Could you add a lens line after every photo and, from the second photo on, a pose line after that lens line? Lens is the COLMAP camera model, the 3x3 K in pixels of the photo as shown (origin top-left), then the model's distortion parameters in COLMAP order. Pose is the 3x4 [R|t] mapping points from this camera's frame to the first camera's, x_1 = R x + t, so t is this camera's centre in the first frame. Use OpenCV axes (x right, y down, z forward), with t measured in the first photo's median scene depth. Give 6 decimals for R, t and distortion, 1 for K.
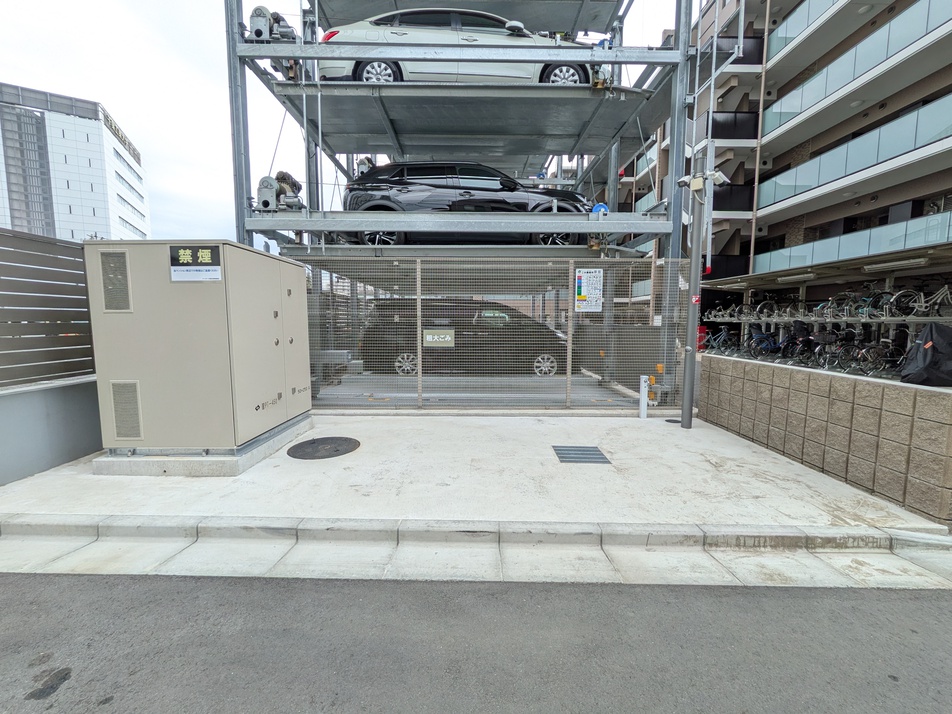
lens RADIAL K [[377.4, 0, 475.4], [0, 377.4, 354.3], [0, 0, 1]] dist [-0.001306, 0.000140]
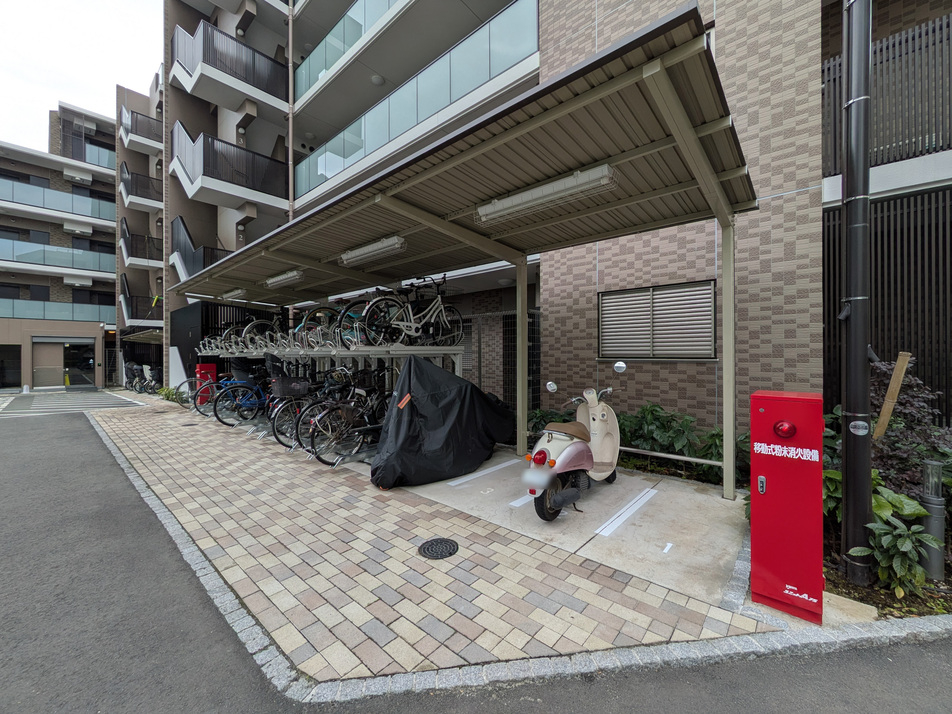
lens RADIAL K [[377.4, 0, 475.8], [0, 377.4, 353.4], [0, 0, 1]] dist [-0.001306, 0.000140]
pose [[0.671848, -0.003586, 0.740681, 0.704436], [0.071939, 0.995577, -0.060433, -0.039668], [-0.737187, 0.093885, 0.669134, 0.466436]]
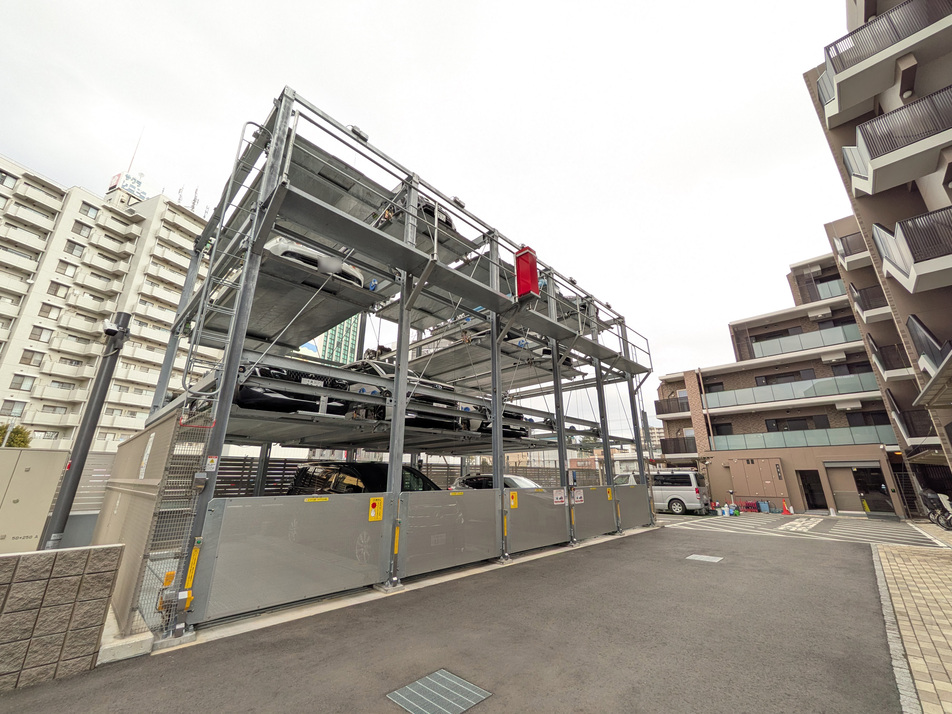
lens RADIAL K [[377.4, 0, 479.8], [0, 377.4, 353.1], [0, 0, 1]] dist [-0.001306, 0.000140]
pose [[0.710182, -0.225103, -0.667061, 0.779963], [-0.059790, 0.924797, -0.375732, -0.048817], [0.701475, 0.306722, 0.643315, 0.435889]]
